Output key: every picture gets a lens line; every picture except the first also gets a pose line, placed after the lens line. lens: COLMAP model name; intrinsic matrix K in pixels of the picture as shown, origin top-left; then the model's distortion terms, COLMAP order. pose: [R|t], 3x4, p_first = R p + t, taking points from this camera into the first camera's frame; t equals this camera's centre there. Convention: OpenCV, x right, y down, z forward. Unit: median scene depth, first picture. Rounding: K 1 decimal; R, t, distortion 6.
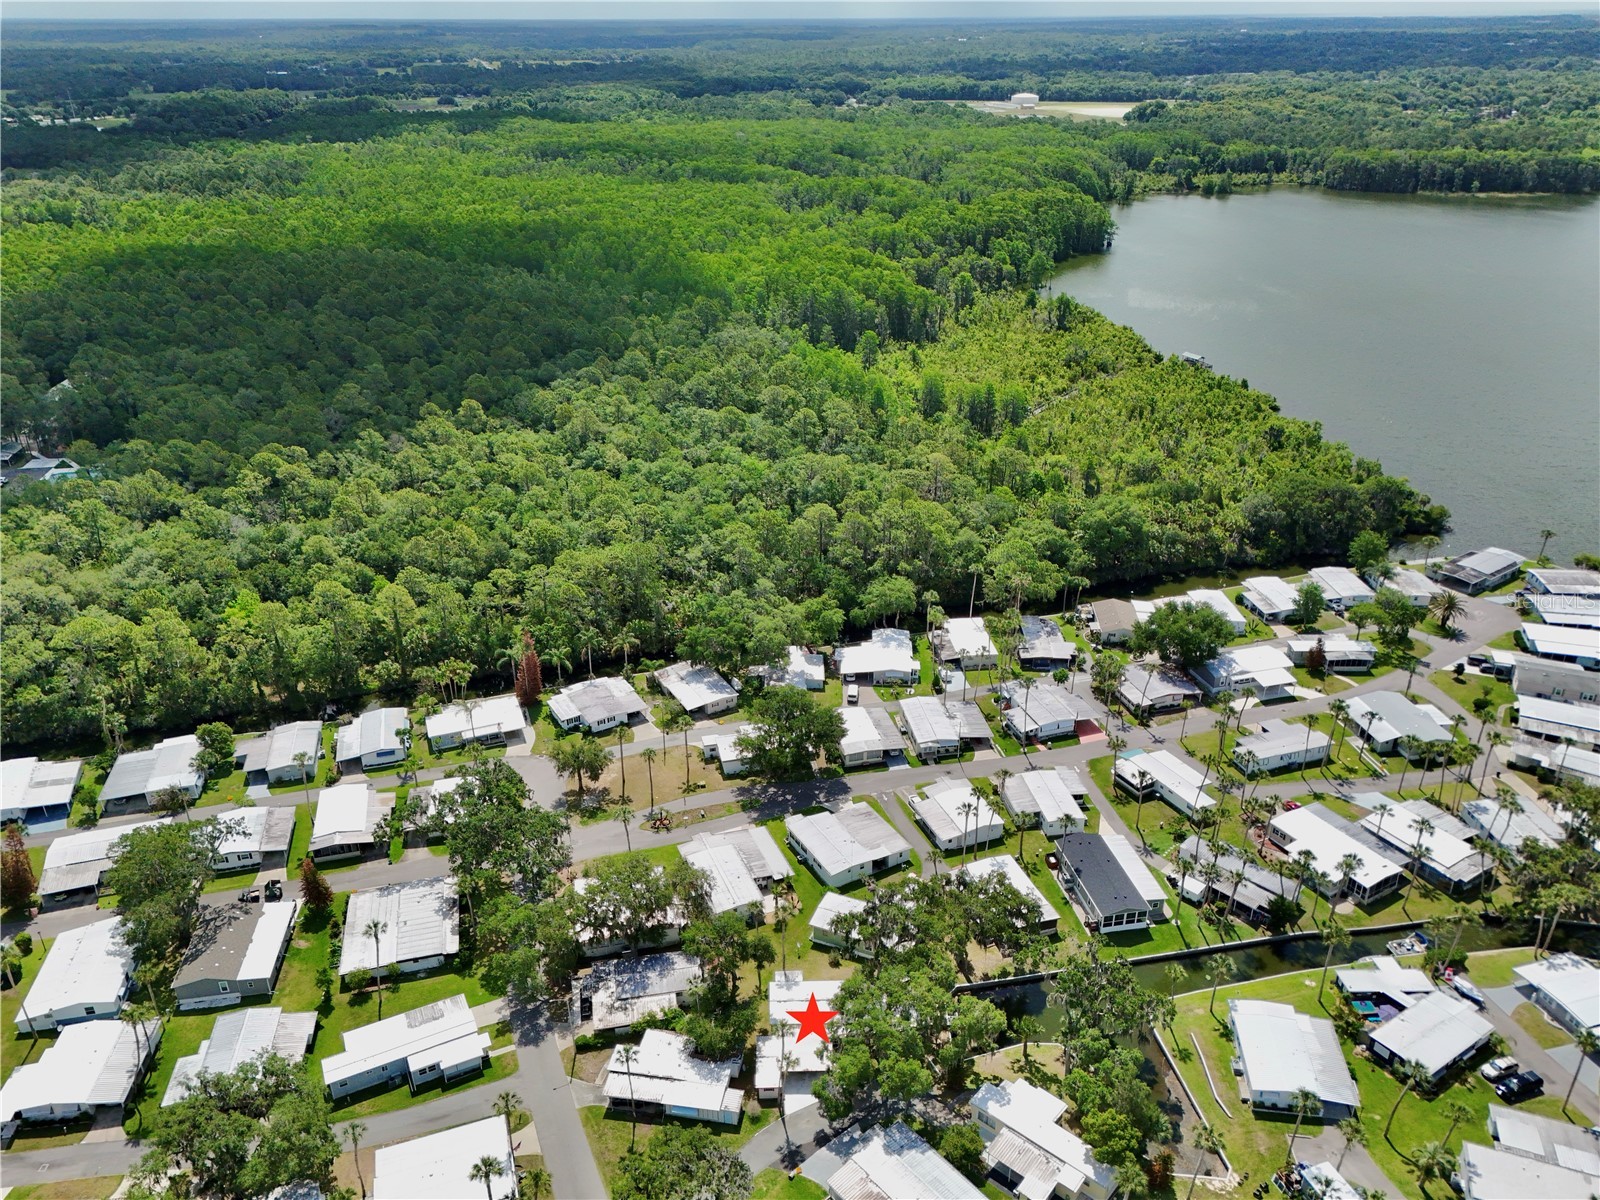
lens RADIAL K [[1170.3, 0, 805.6], [0, 1170.3, 627.6], [0, 0, 1]] dist [0.090434, -0.095839]
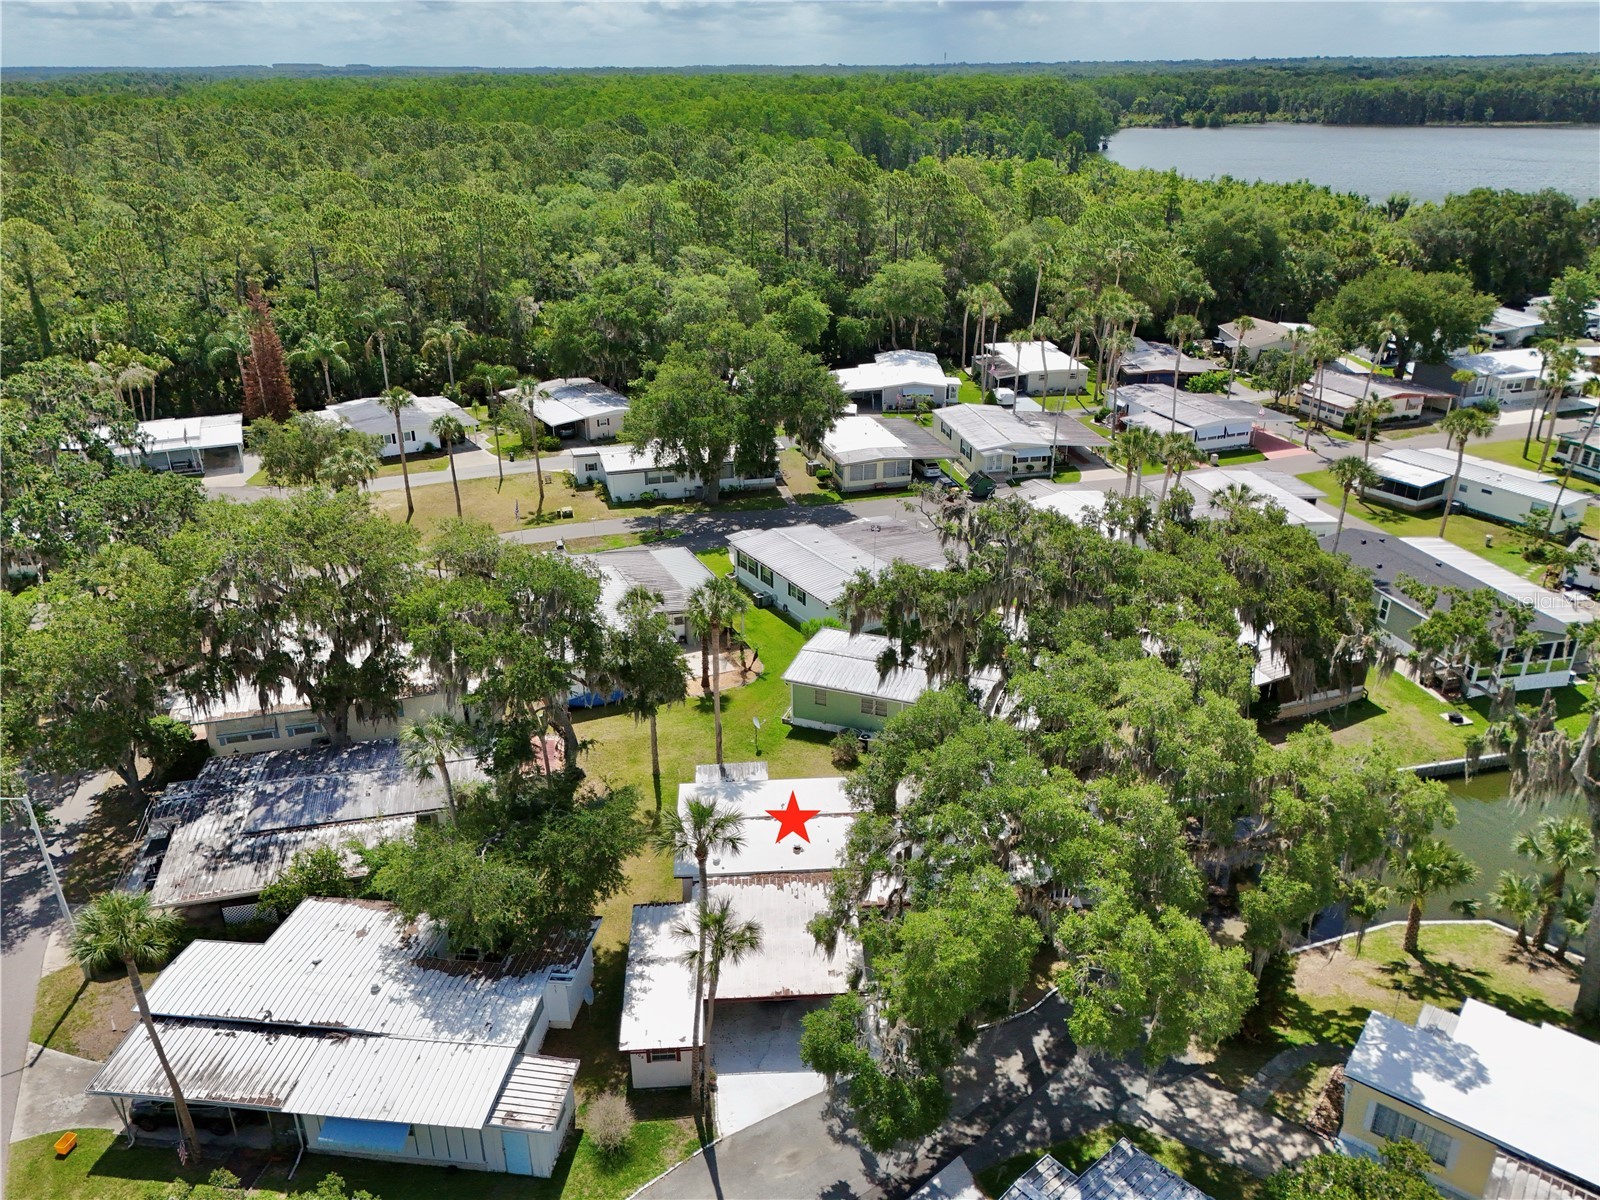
lens RADIAL K [[1183.0, 0, 800.0], [0, 1183.0, 600.0], [0, 0, 1]] dist [0.071869, -0.062330]
pose [[0.999438, -0.016046, 0.029422, -0.002818], [0.017844, 0.997922, -0.061907, 0.278182], [-0.028367, 0.062397, 0.997648, 0.651500]]
